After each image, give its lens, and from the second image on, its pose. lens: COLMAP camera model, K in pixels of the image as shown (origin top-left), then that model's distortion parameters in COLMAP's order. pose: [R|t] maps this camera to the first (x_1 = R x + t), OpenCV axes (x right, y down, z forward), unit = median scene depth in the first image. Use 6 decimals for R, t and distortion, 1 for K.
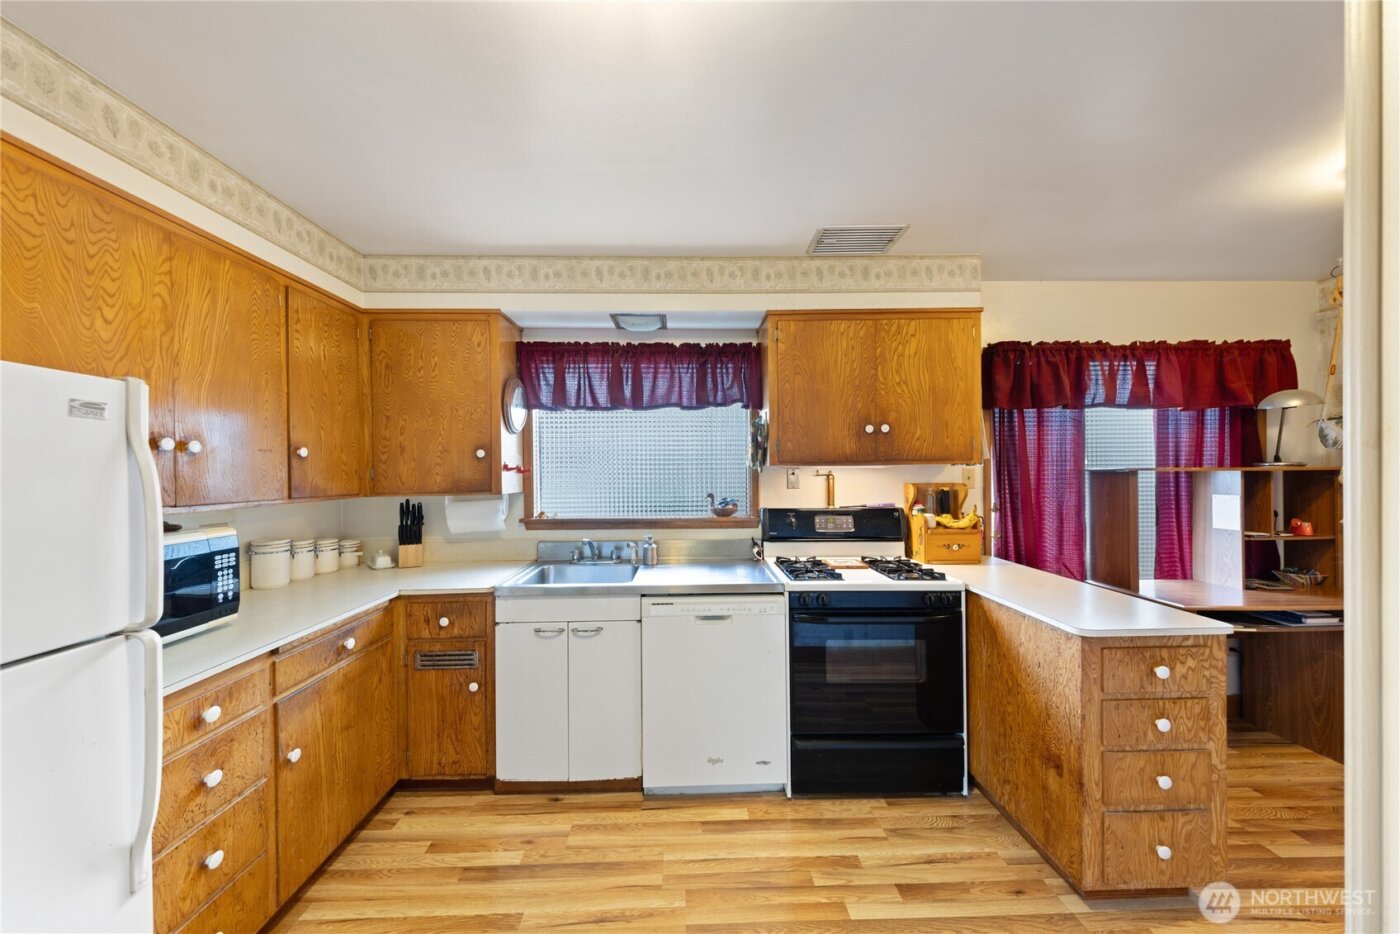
lens RADIAL K [[500.3, 0, 700.6], [0, 500.3, 470.3], [0, 0, 1]] dist [0.010208, -0.002412]
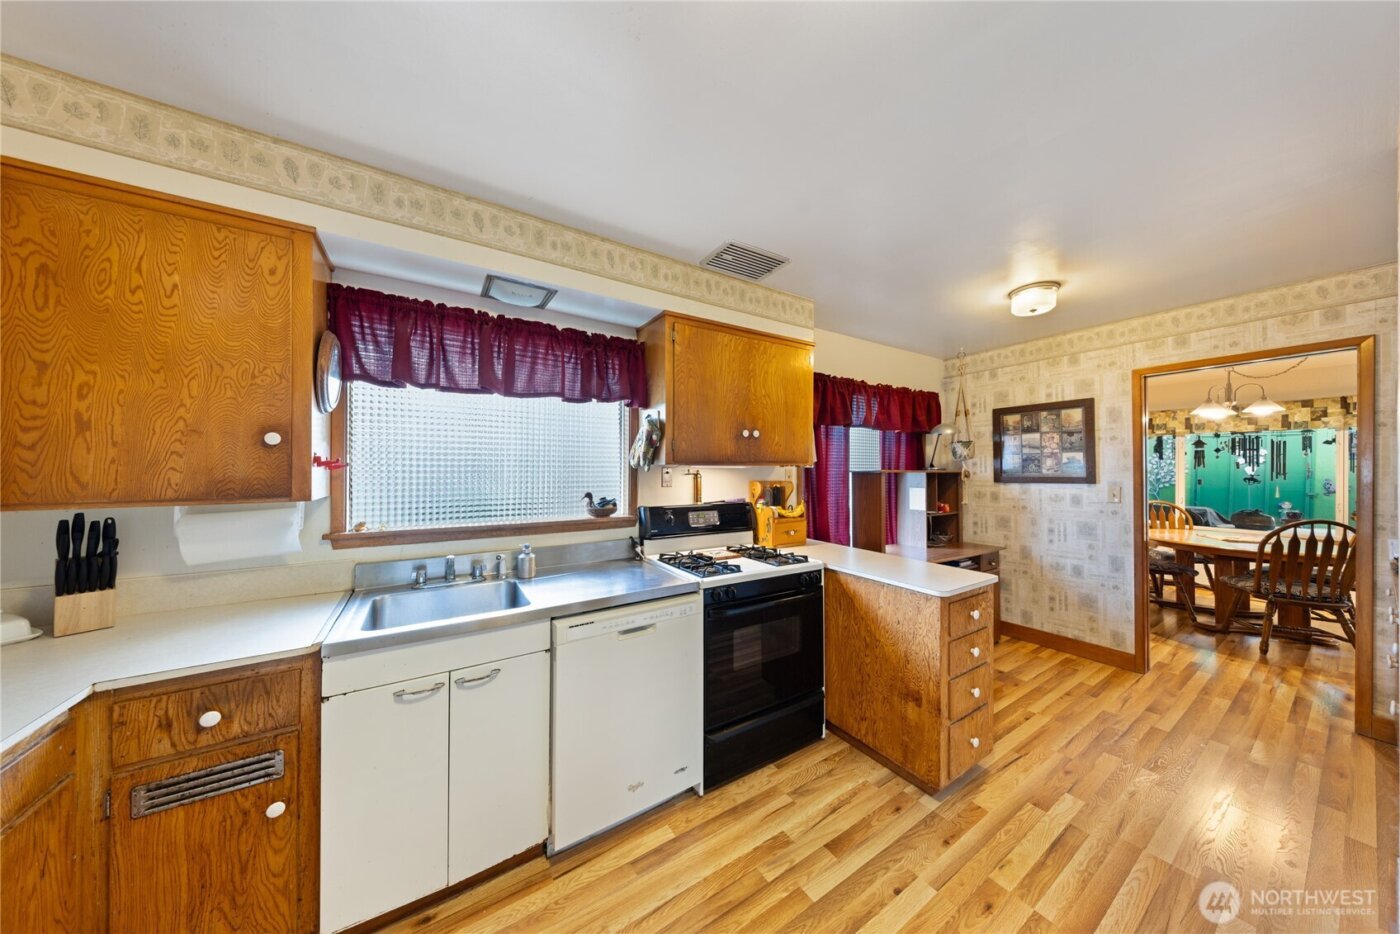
lens RADIAL K [[423.2, 0, 693.6], [0, 423.2, 466.7], [0, 0, 1]] dist [0.002418, -0.000350]
pose [[0.861372, 0.013703, 0.507790, -0.251004], [-0.010247, 0.999901, -0.009601, 0.002598], [-0.507872, 0.003067, 0.861427, 0.250524]]
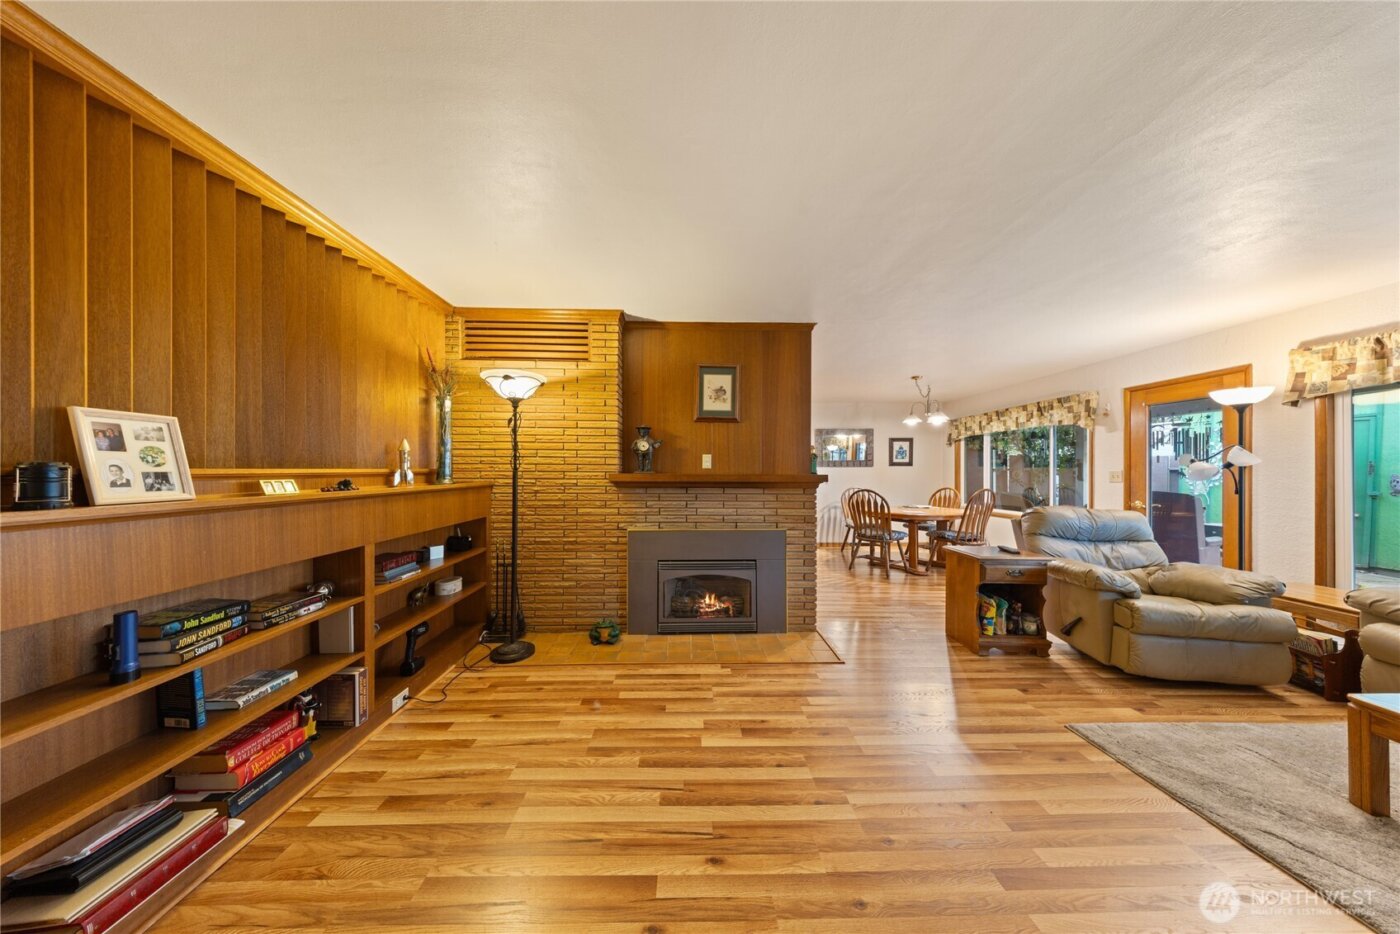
lens RADIAL K [[406.5, 0, 691.8], [0, 406.5, 469.0], [0, 0, 1]] dist [0.006810, -0.001812]
pose [[0.999872, 0.015179, 0.005130, 1.176052], [-0.015117, 0.999815, -0.011880, 0.068865], [-0.005309, 0.011801, 0.999916, -1.738725]]
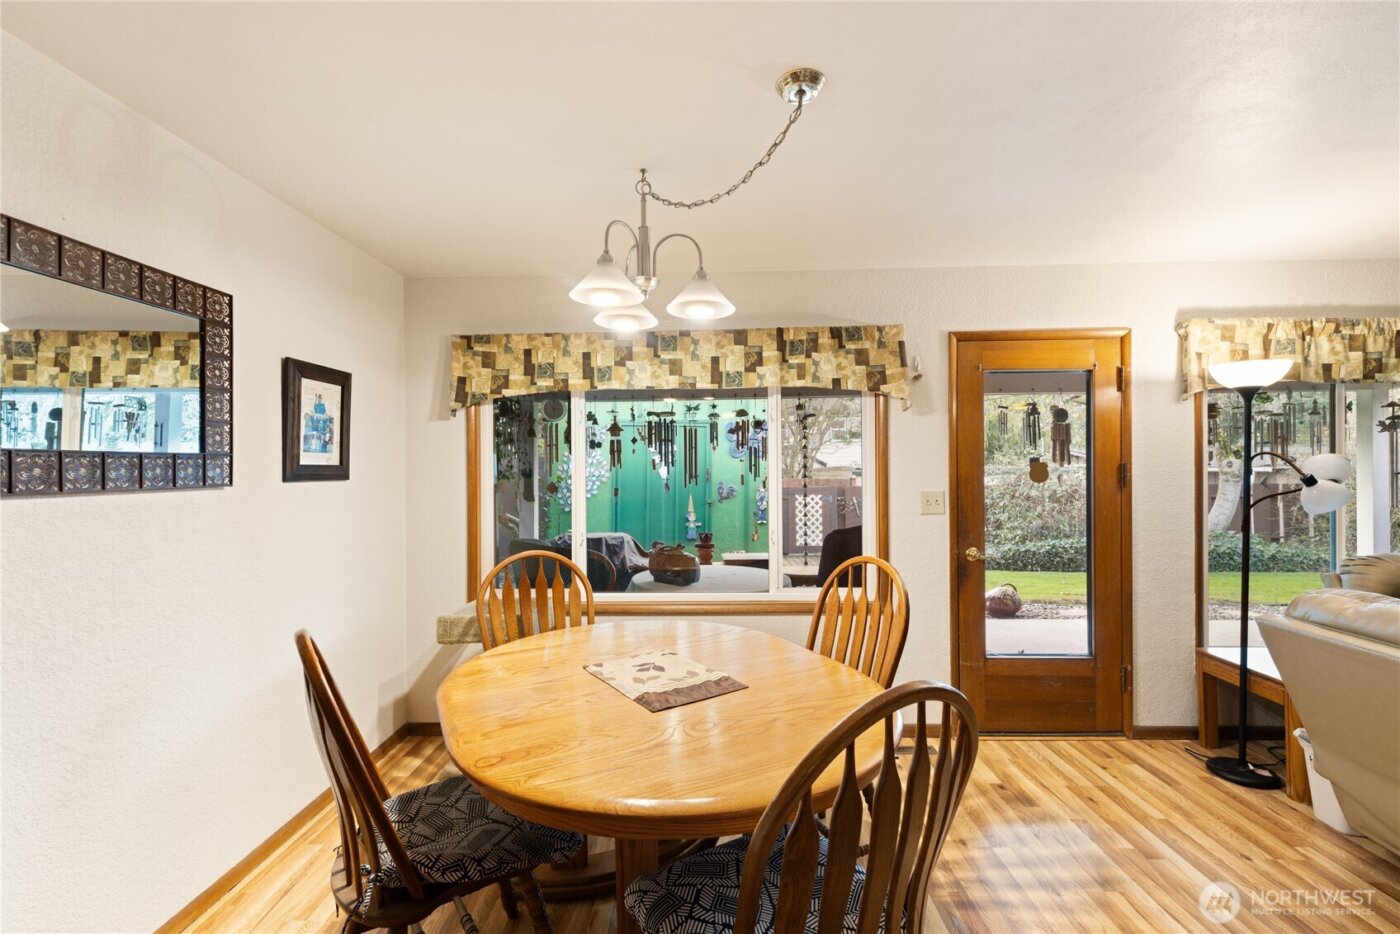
lens RADIAL K [[612.7, 0, 697.3], [0, 612.7, 466.4], [0, 0, 1]] dist [0.004996, -0.000219]
pose [[0.053726, 0.019320, 0.998369, 1.658130], [0.011091, 0.999740, -0.019944, -0.007929], [-0.998494, 0.012145, 0.053497, 0.514618]]
